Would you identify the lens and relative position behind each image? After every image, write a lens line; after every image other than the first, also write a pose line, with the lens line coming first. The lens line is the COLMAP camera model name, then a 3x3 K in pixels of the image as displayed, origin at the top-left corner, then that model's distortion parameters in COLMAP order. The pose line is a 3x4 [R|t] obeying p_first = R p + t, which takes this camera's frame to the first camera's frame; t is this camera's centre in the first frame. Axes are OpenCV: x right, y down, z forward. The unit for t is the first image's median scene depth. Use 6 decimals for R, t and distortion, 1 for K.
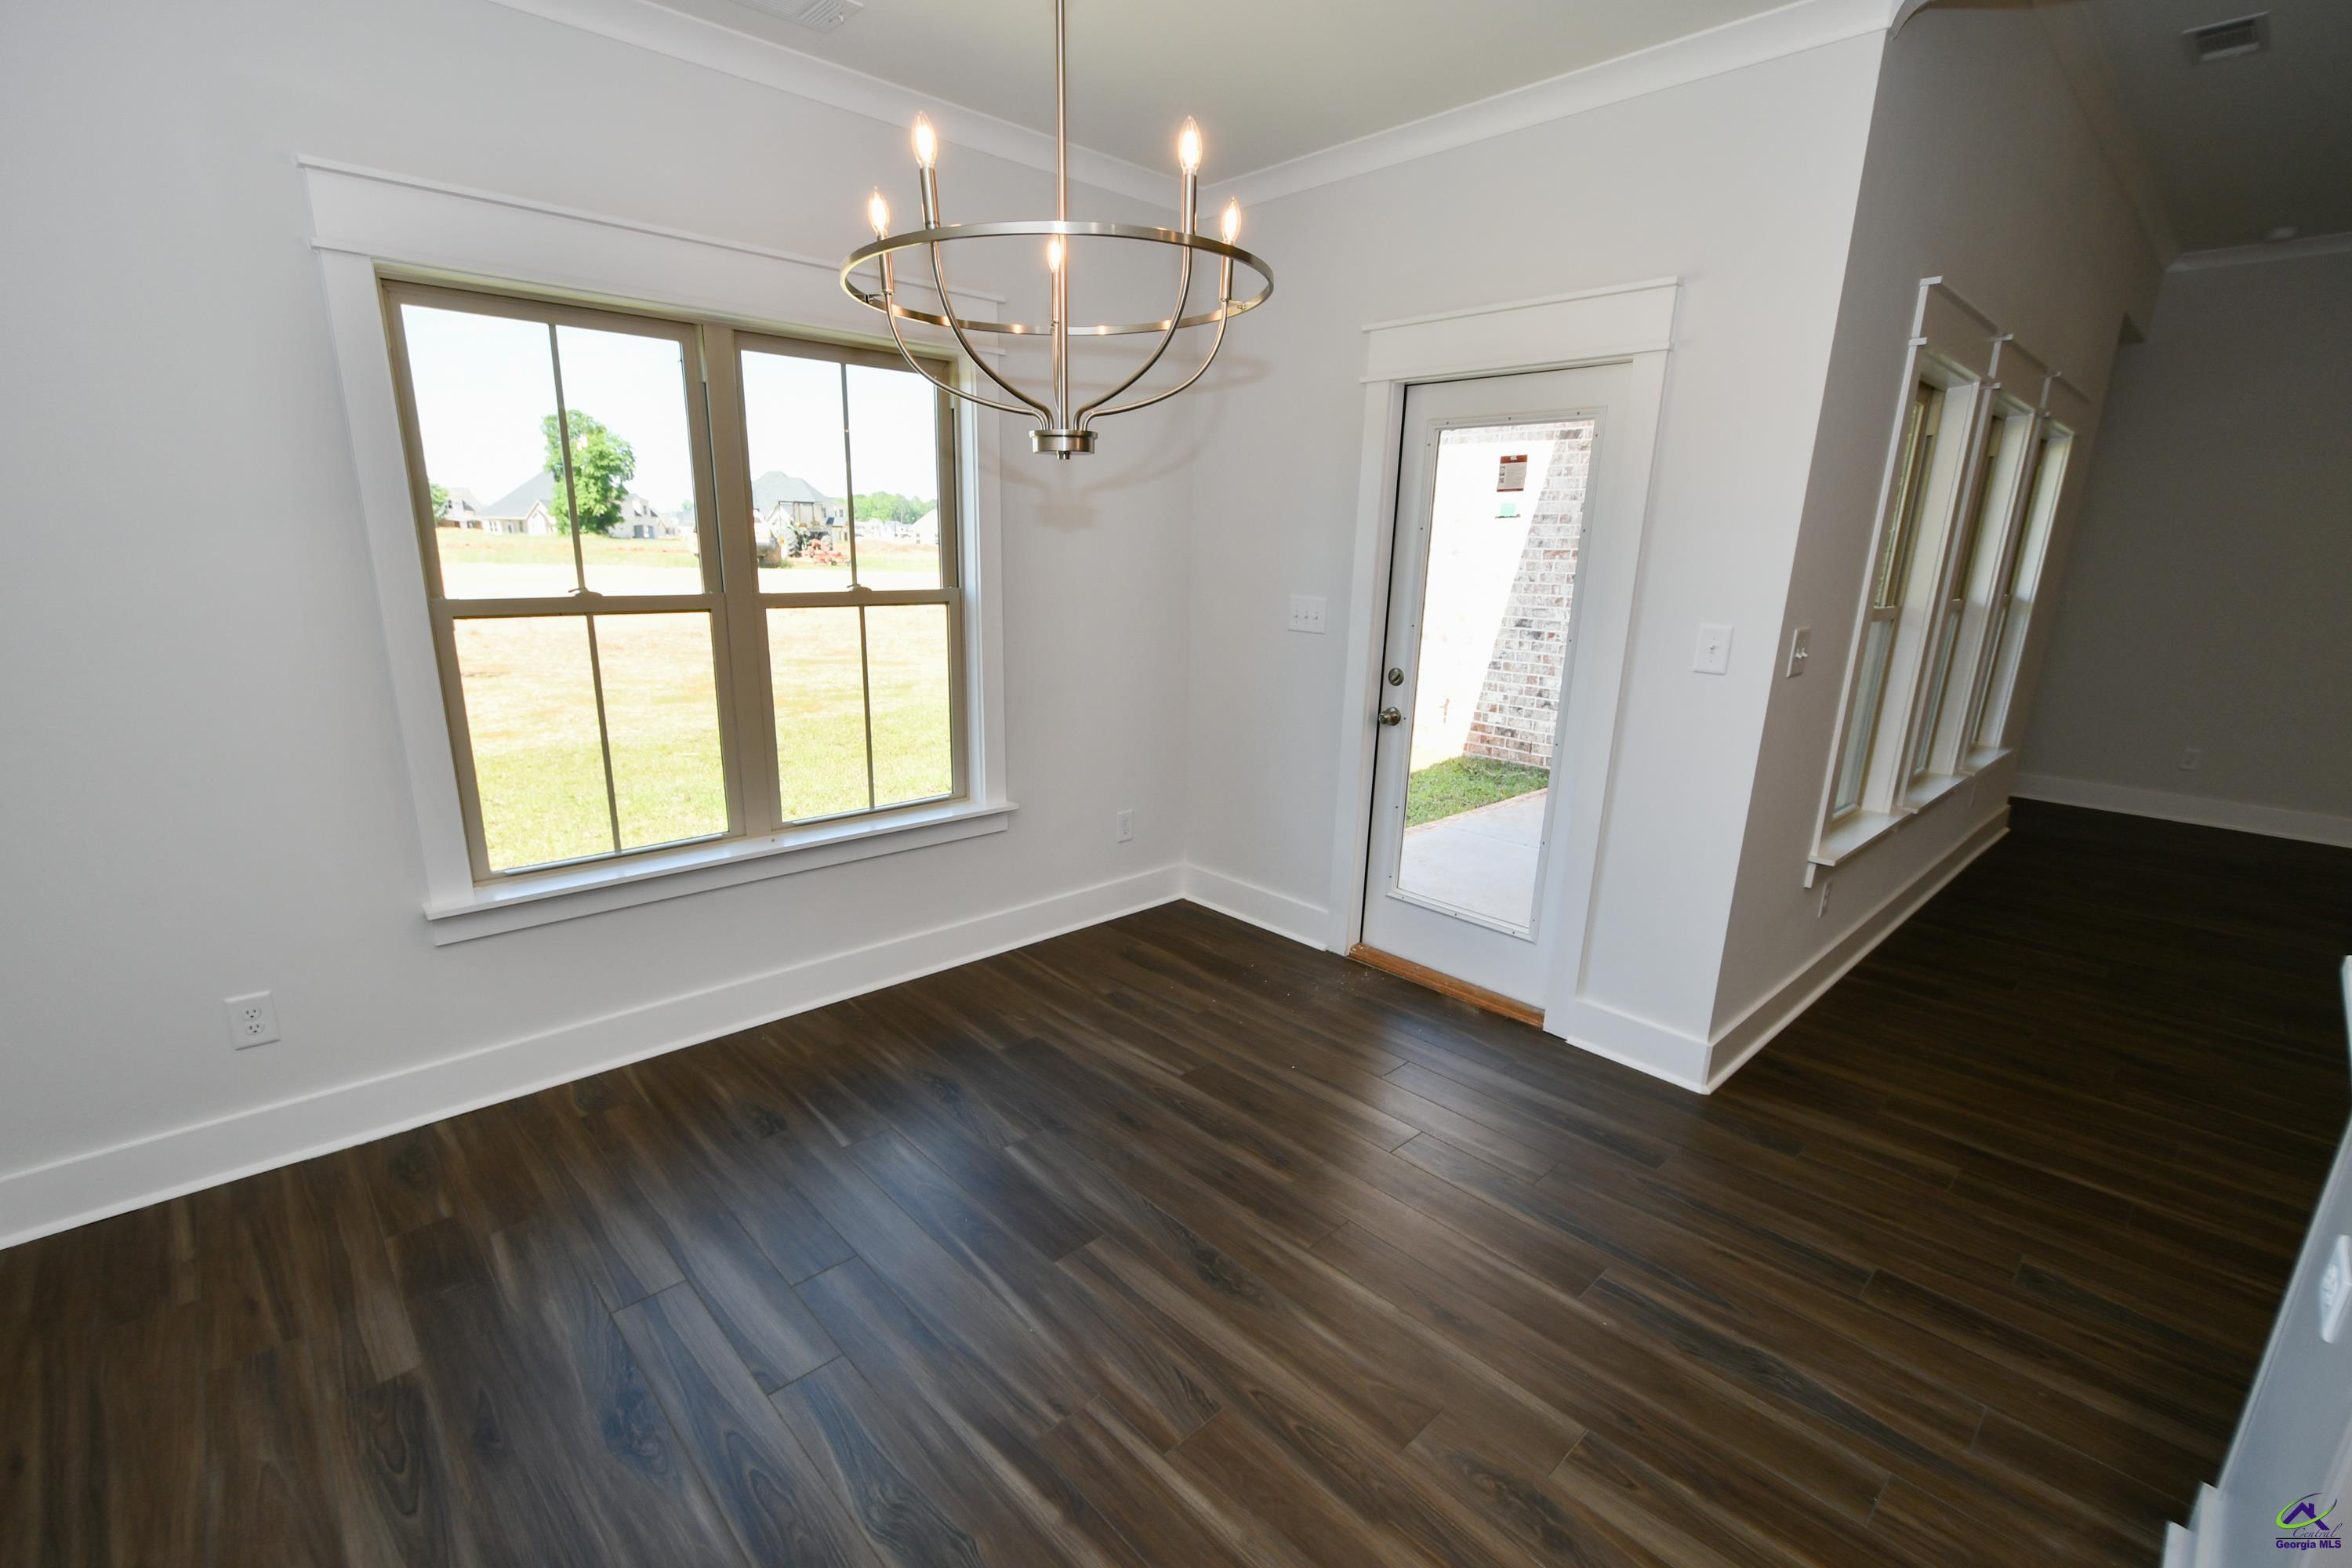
lens RADIAL K [[1026.5, 0, 1132.4], [0, 1026.5, 808.4], [0, 0, 1]] dist [-0.002299, 0.001177]
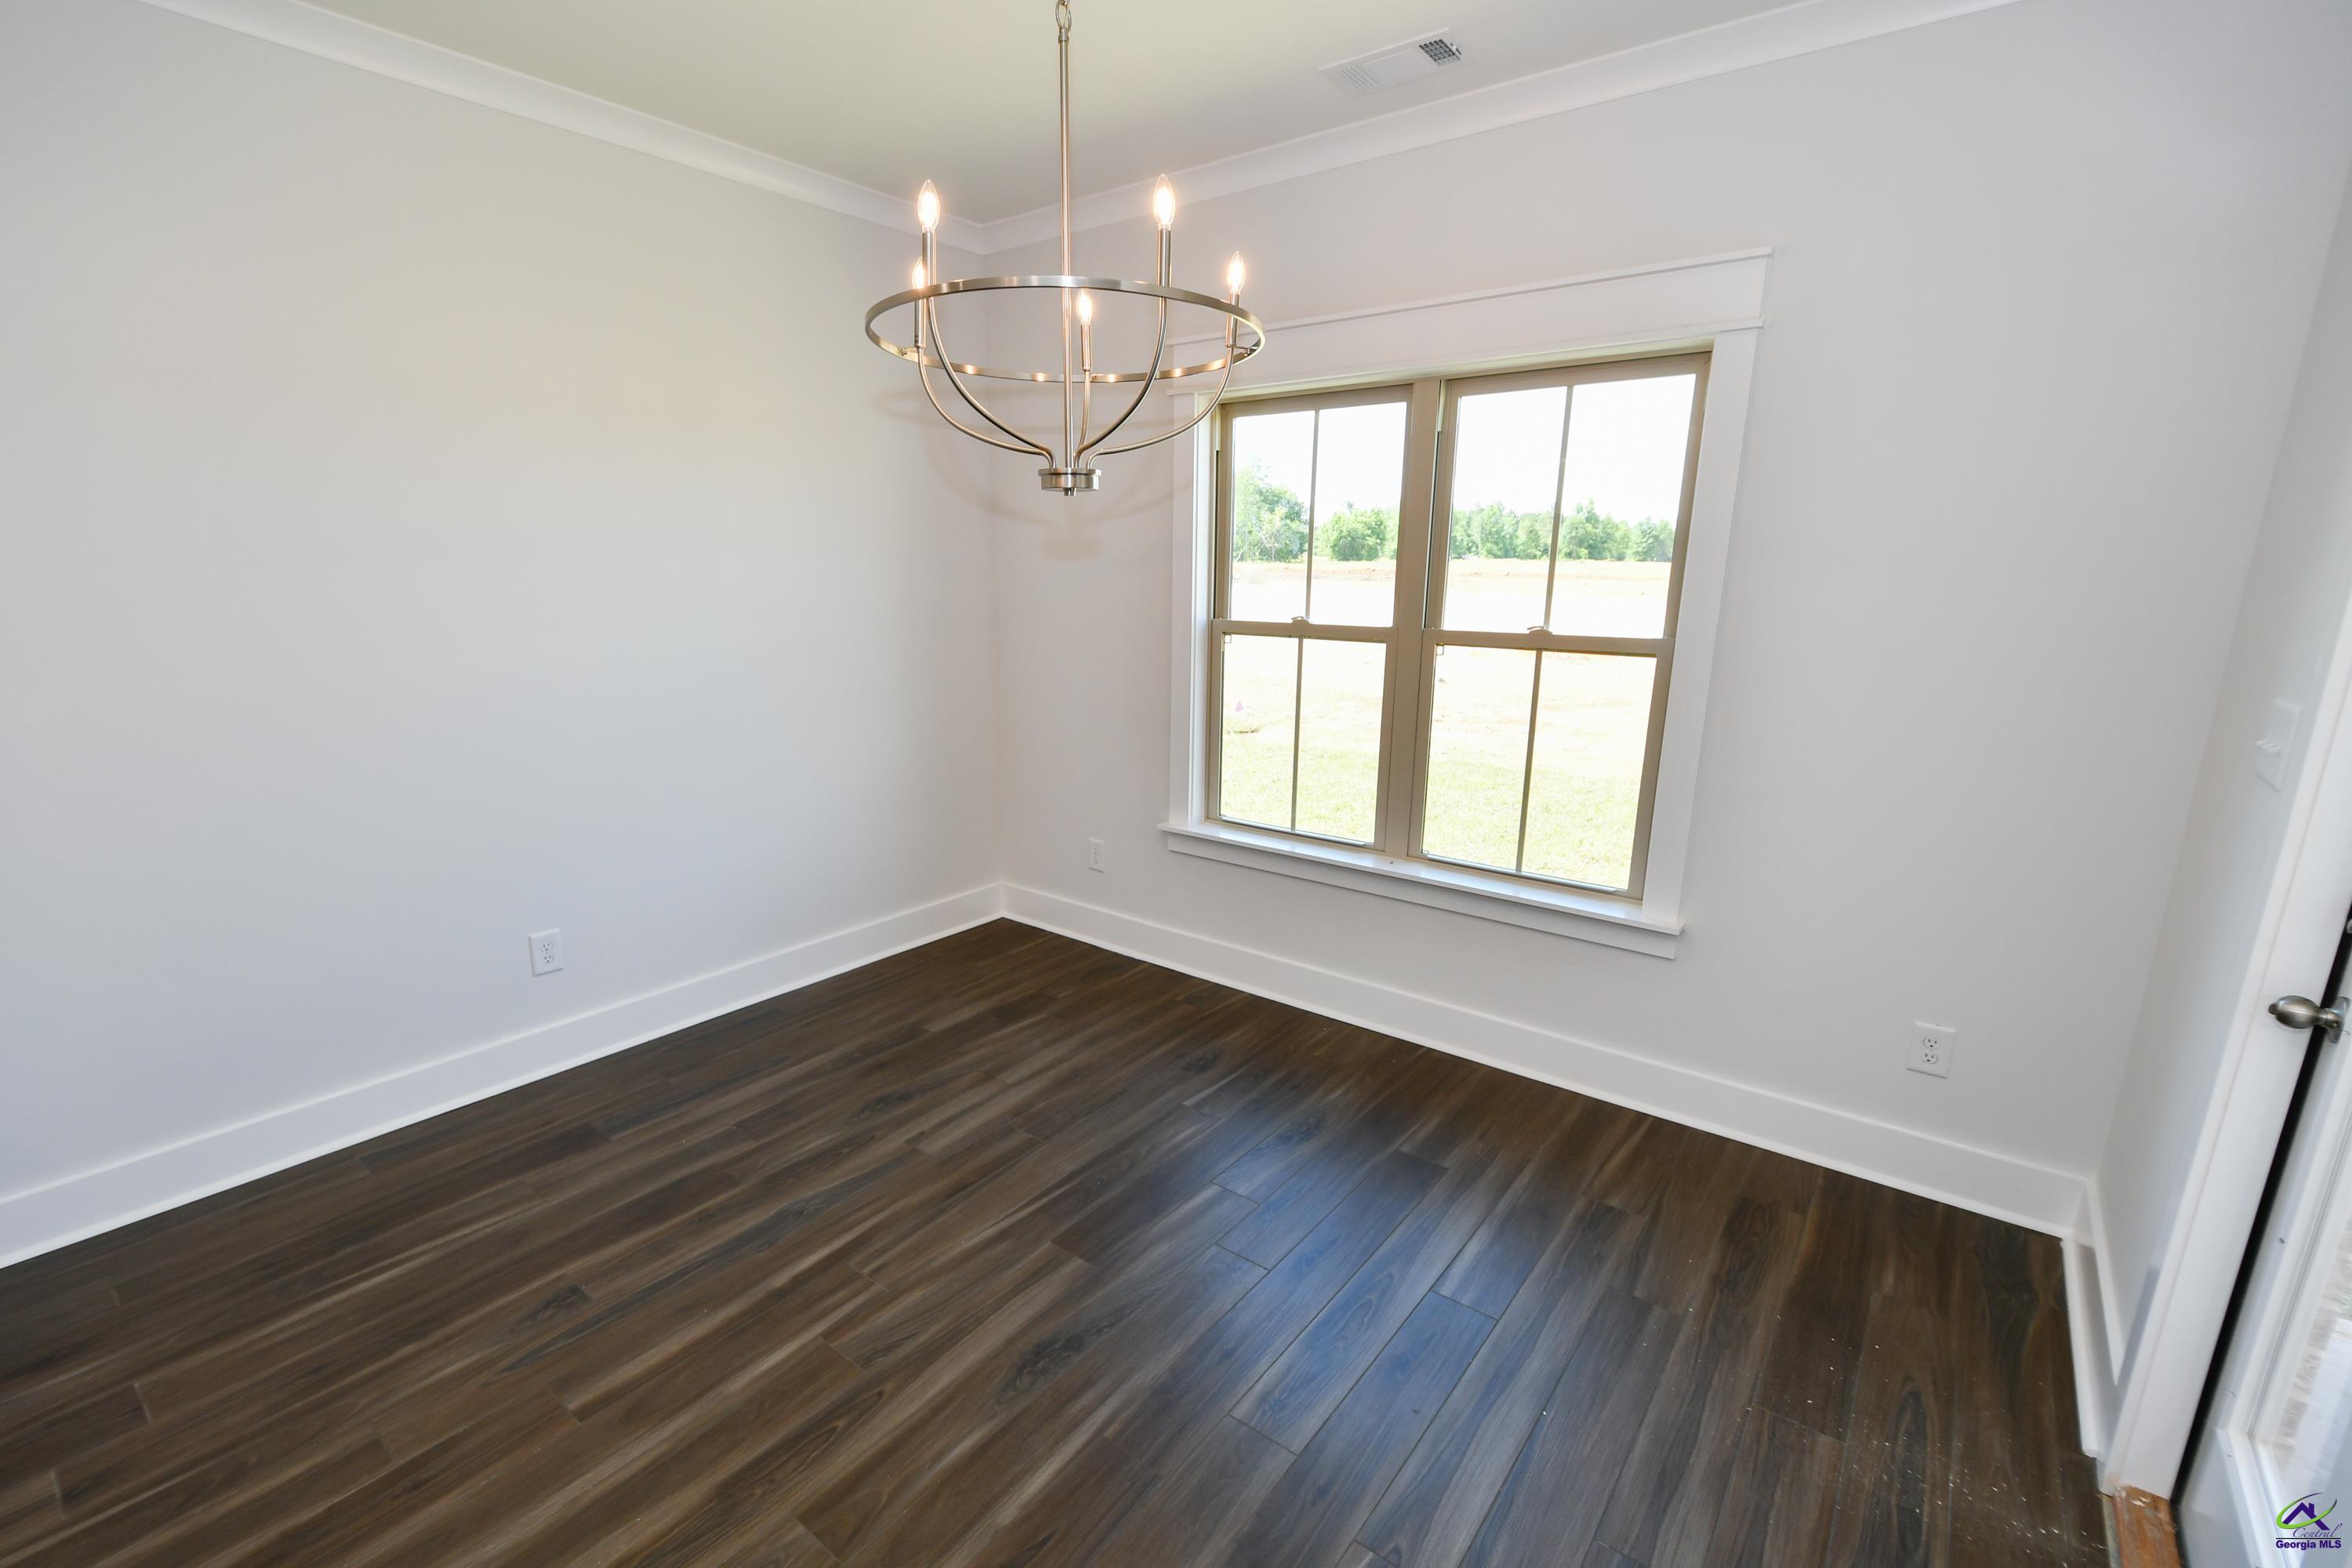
lens RADIAL K [[1026.5, 0, 1164.2], [0, 1026.5, 806.7], [0, 0, 1]] dist [-0.002299, 0.001177]
pose [[0.175560, 0.206655, -0.962534, 0.689308], [-0.255393, 0.953807, 0.158199, -0.147853], [0.950765, 0.218051, 0.220228, 0.611744]]
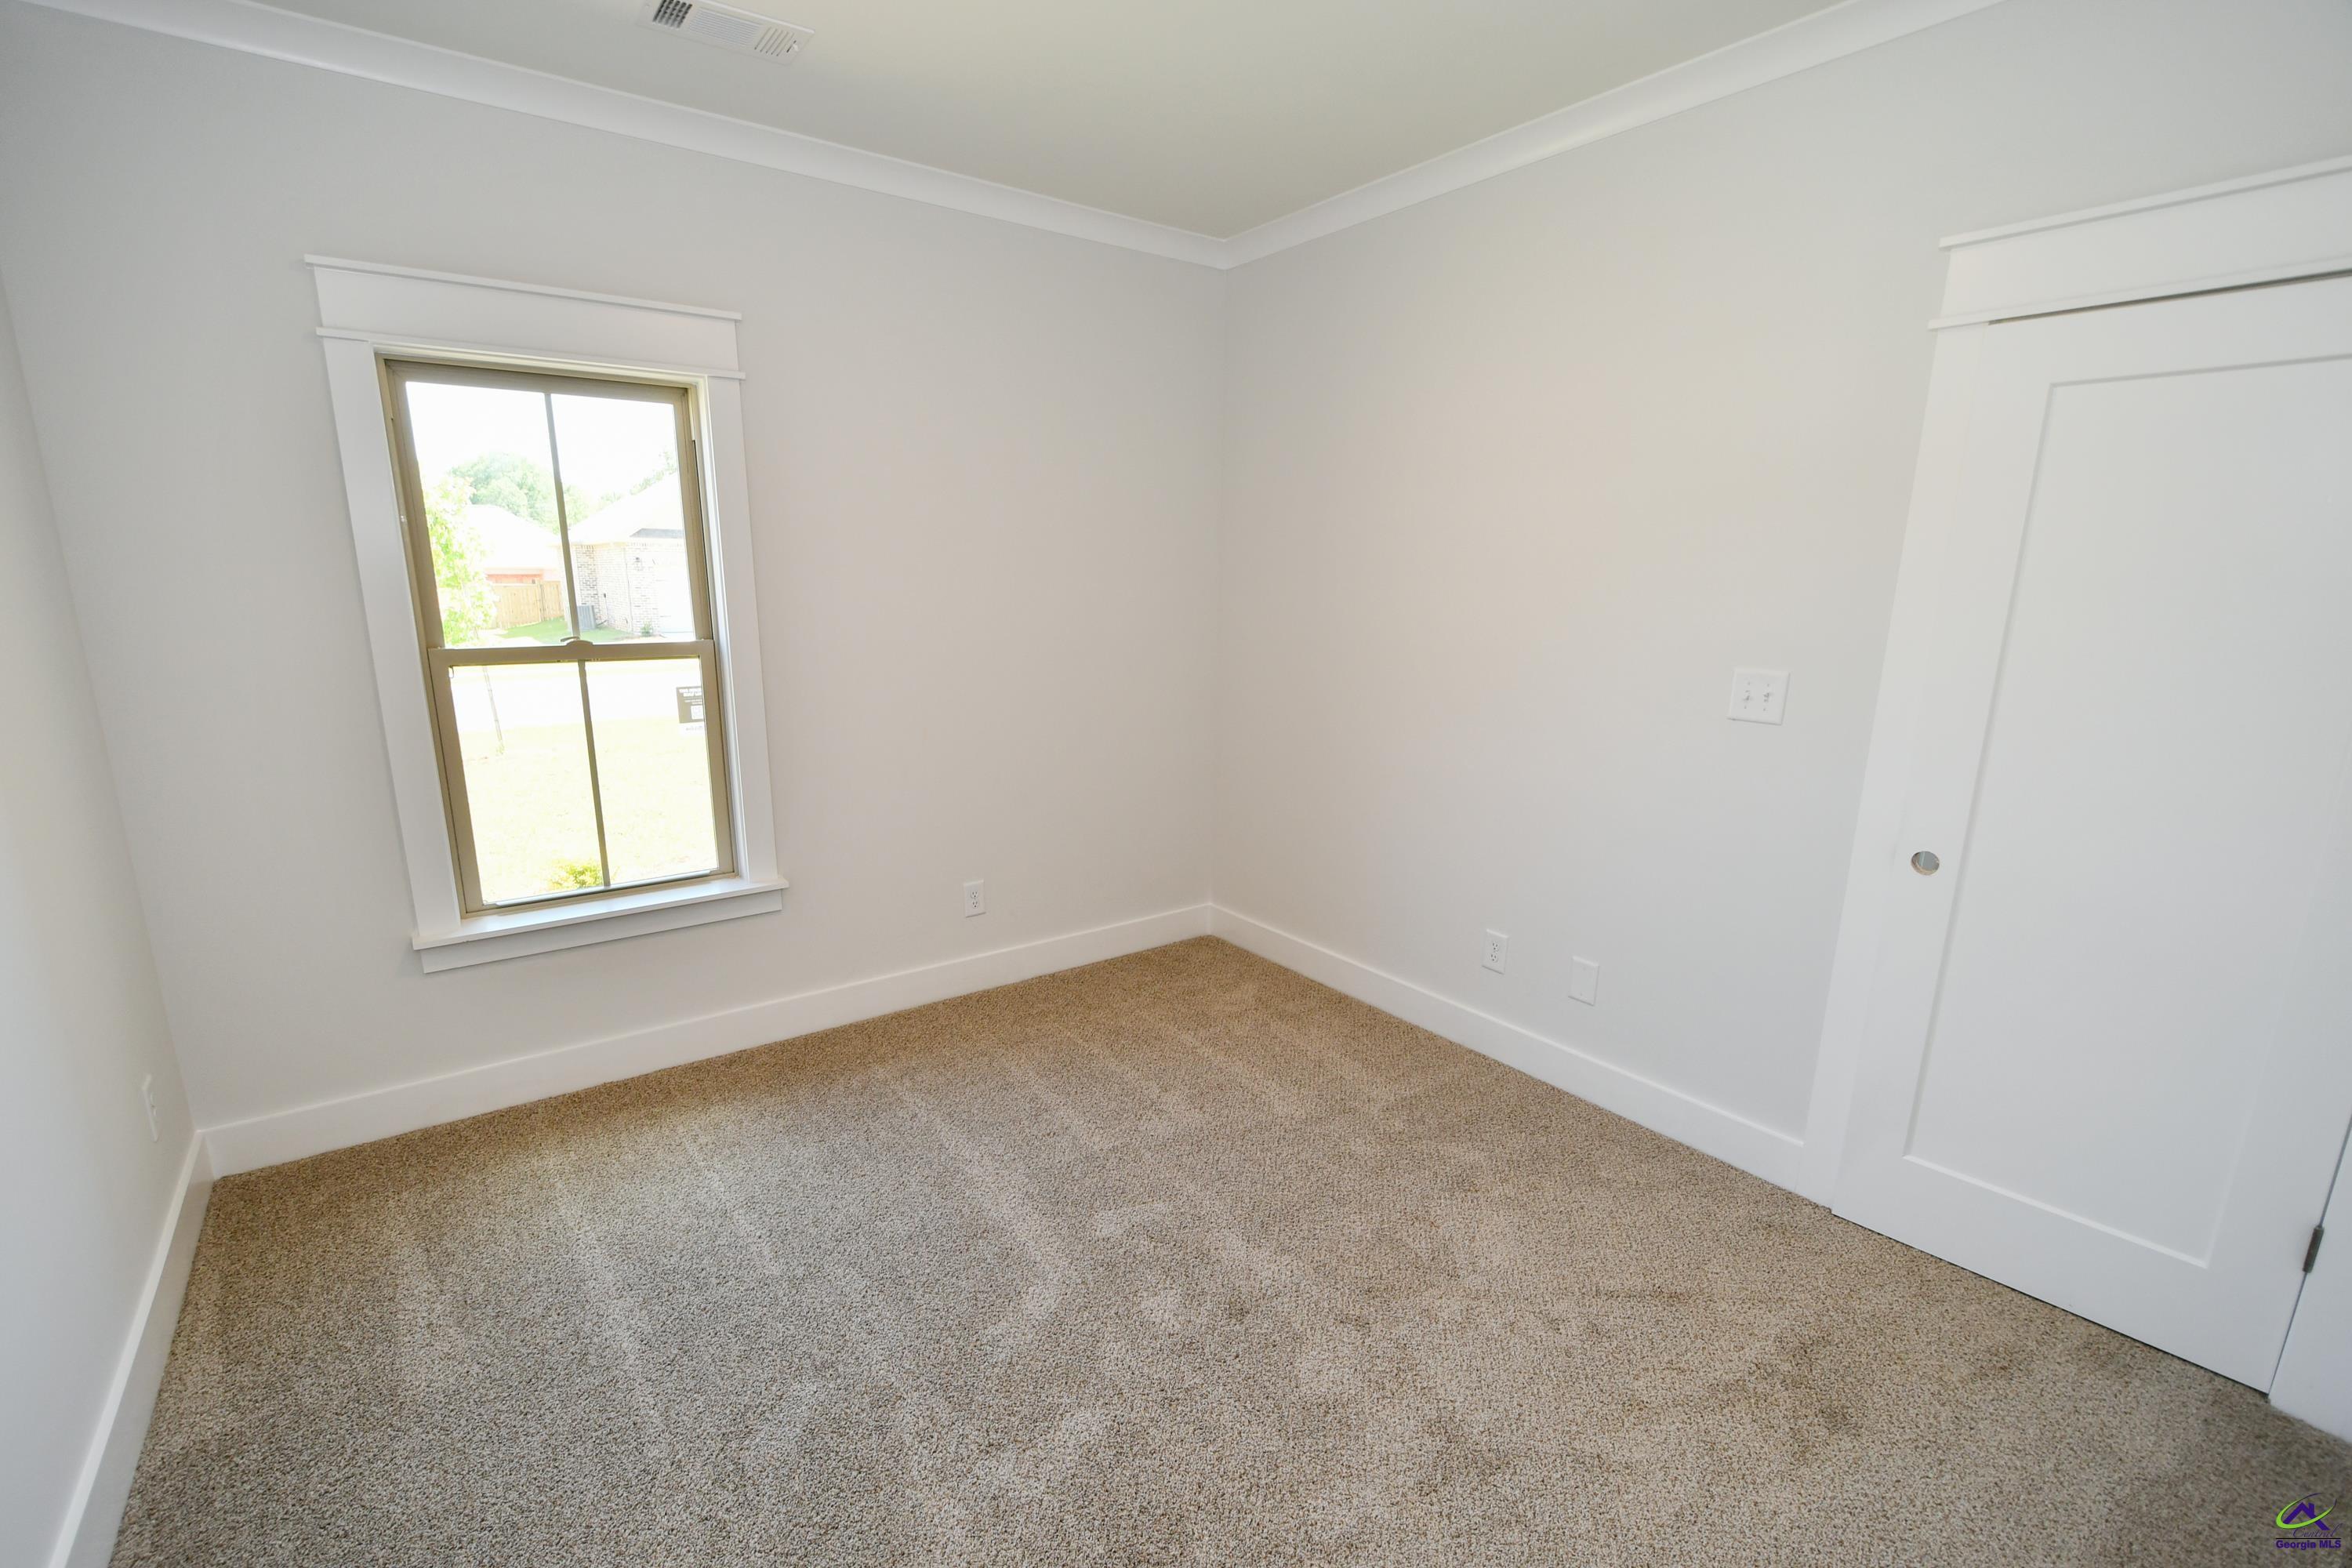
lens RADIAL K [[951.6, 0, 1098.9], [0, 951.6, 781.9], [0, 0, 1]] dist [-0.021085, -0.000335]
pose [[0.988828, 0.013466, -0.148453, 0.143473], [-0.020586, 0.998705, -0.046523, -0.031141], [0.147635, 0.049059, 0.987825, 0.125642]]
